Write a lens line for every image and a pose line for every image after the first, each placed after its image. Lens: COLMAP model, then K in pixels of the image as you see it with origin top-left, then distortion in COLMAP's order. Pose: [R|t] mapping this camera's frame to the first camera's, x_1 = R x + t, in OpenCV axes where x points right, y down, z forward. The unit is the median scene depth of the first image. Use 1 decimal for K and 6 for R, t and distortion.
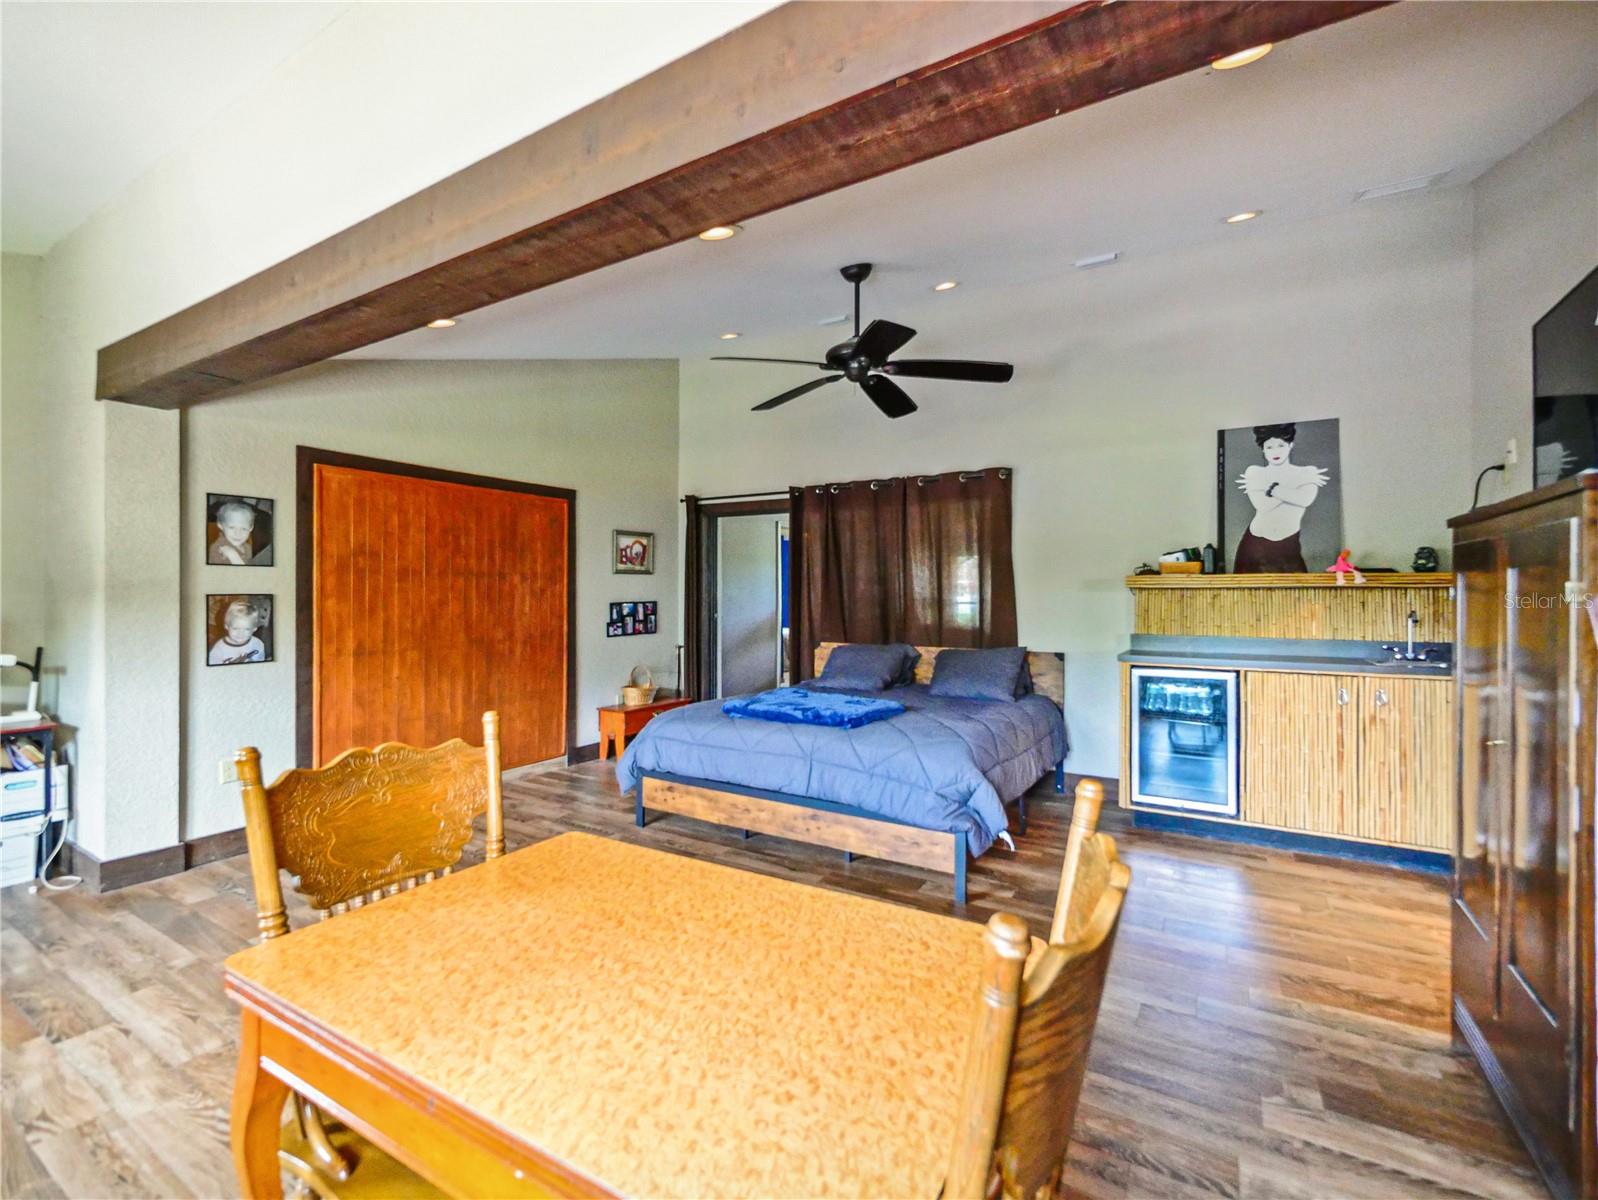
lens RADIAL K [[699.5, 0, 805.2], [0, 699.5, 595.2], [0, 0, 1]] dist [-0.002996, -0.000087]
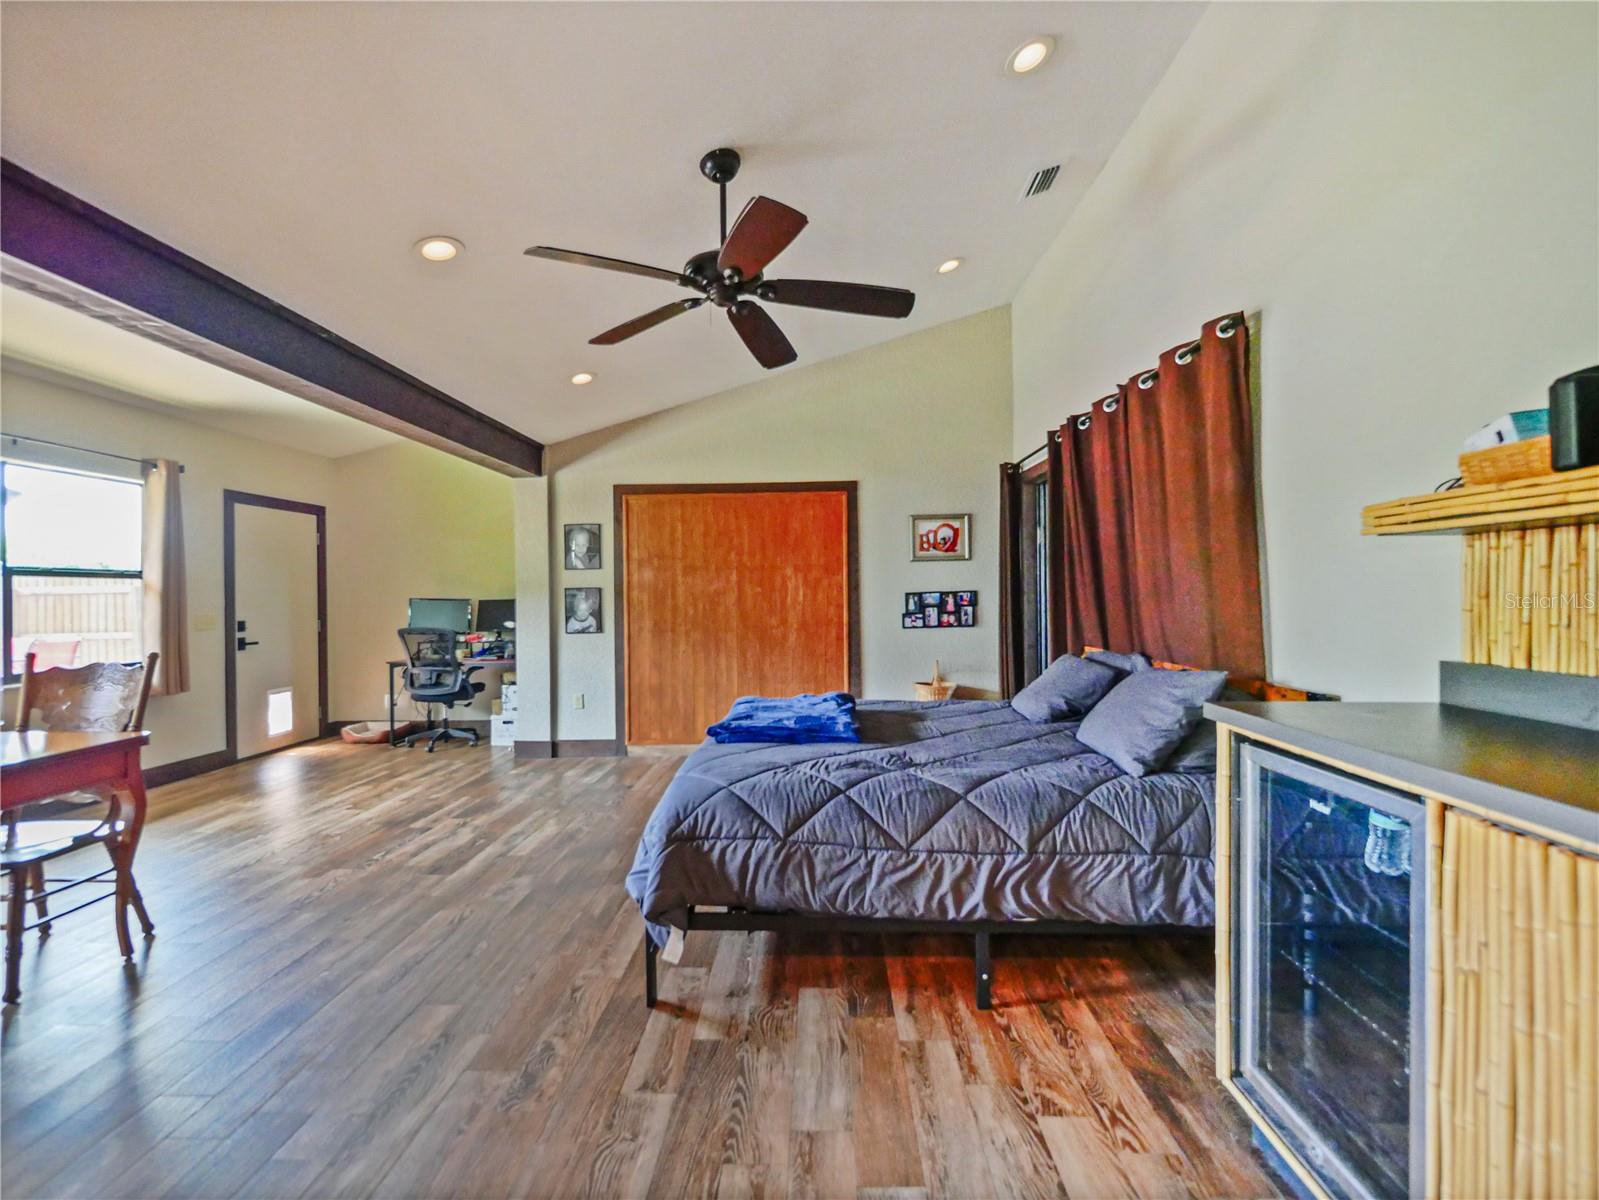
lens RADIAL K [[697.4, 0, 806.3], [0, 697.4, 597.1], [0, 0, 1]] dist [-0.002005, 0.000405]
pose [[0.500116, -0.004613, -0.865946, 0.570116], [0.011293, 0.999936, 0.001196, 0.017030], [0.865885, -0.010377, 0.500136, 0.488569]]
